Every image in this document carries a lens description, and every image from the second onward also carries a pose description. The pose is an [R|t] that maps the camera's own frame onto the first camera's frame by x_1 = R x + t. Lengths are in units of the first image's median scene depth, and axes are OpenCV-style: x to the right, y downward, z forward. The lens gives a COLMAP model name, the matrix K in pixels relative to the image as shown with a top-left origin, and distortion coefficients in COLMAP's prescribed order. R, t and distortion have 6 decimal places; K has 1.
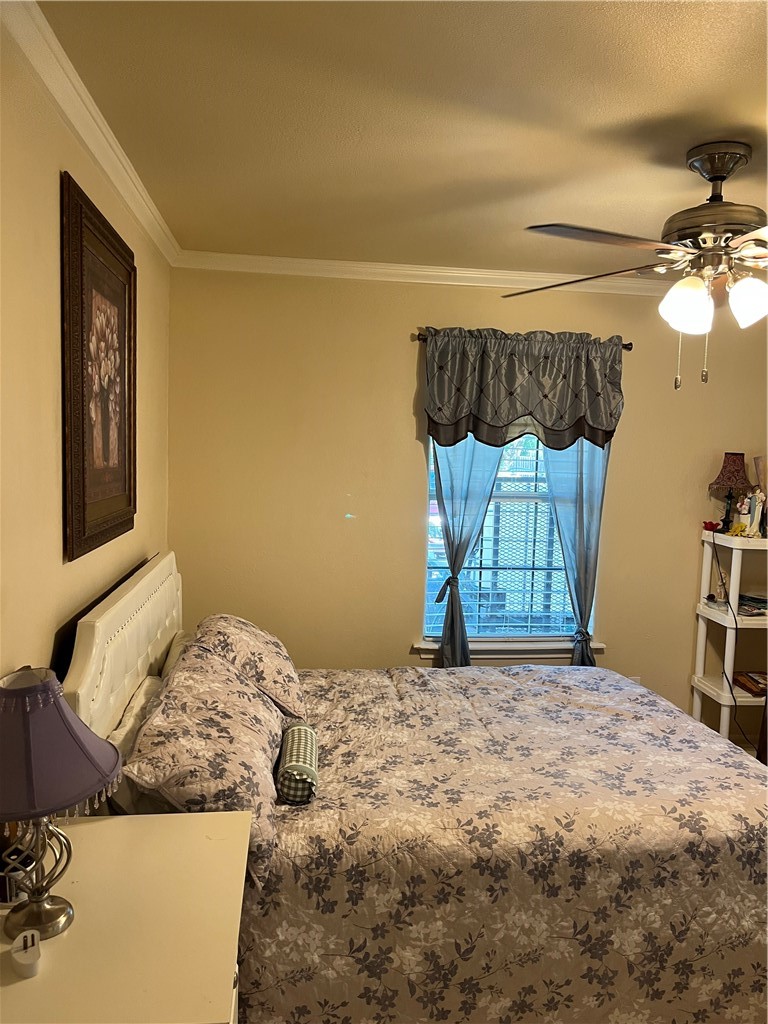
lens RADIAL K [[768.6, 0, 390.8], [0, 768.6, 511.6], [0, 0, 1]] dist [0.051056, -0.079582]
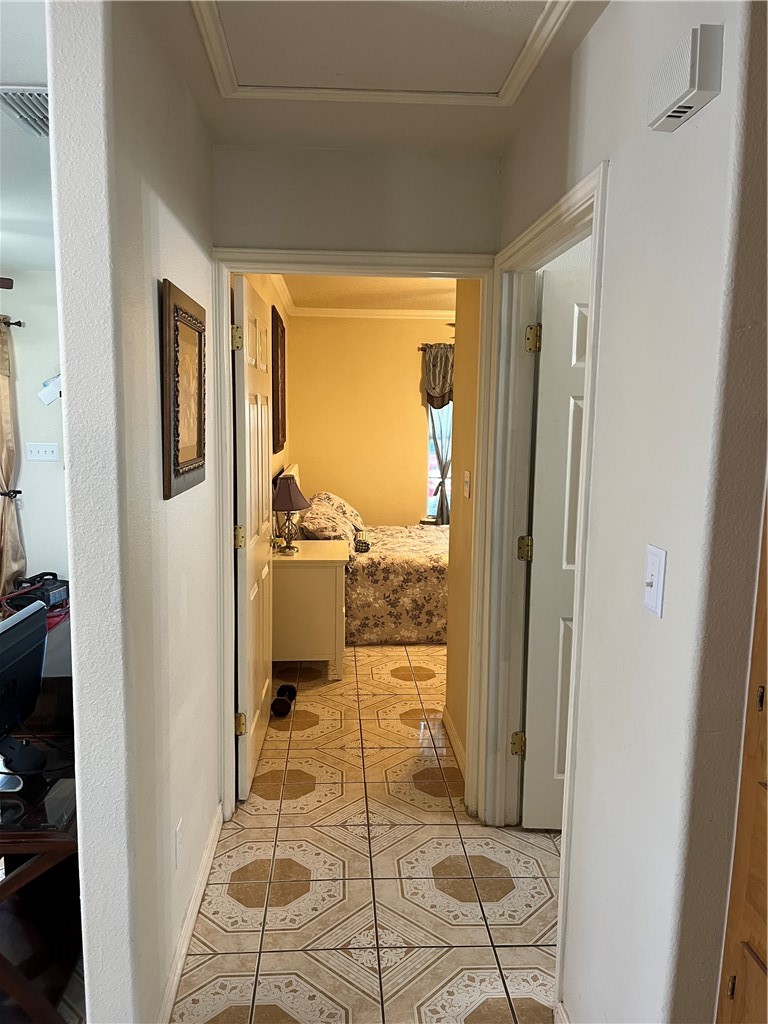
lens RADIAL K [[769.0, 0, 390.2], [0, 769.0, 514.6], [0, 0, 1]] dist [0.058314, -0.094224]
pose [[0.998044, -0.011469, -0.061453, 0.102855], [0.014071, 0.999016, 0.042070, 0.128884], [0.060910, -0.042853, 0.997223, -1.243463]]
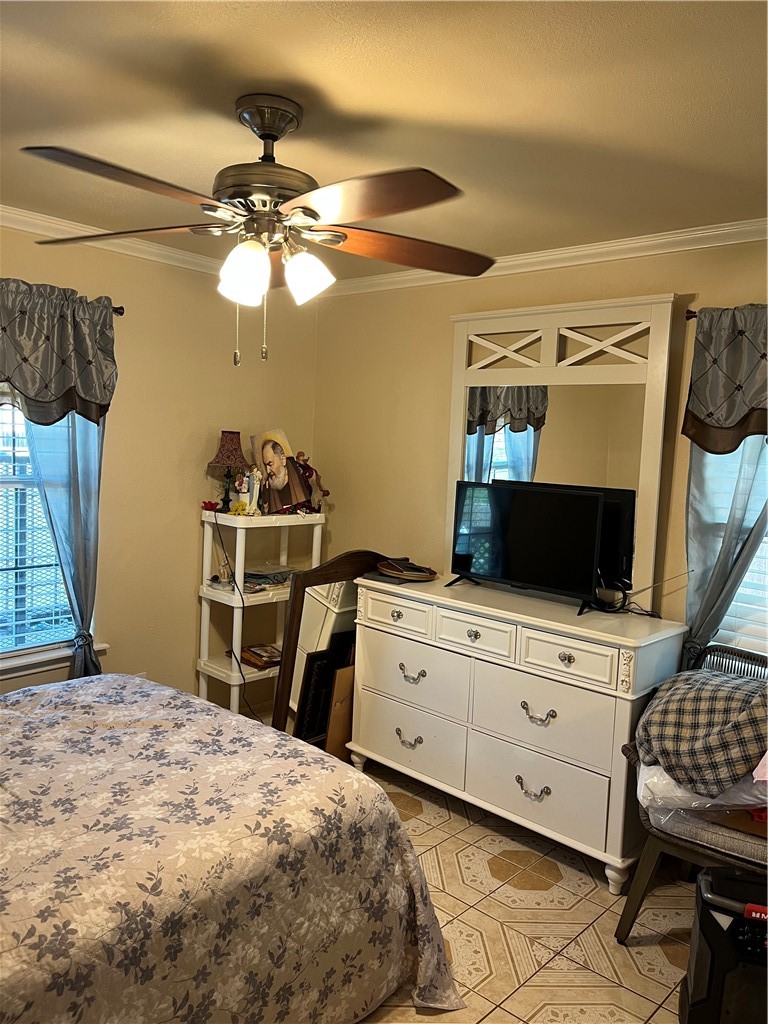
lens RADIAL K [[772.2, 0, 387.2], [0, 772.2, 509.4], [0, 0, 1]] dist [0.066646, -0.094187]
pose [[0.761992, -0.054721, 0.645270, -0.079375], [0.033535, 0.998421, 0.045068, -0.021907], [-0.646718, -0.012702, 0.762624, 0.168789]]
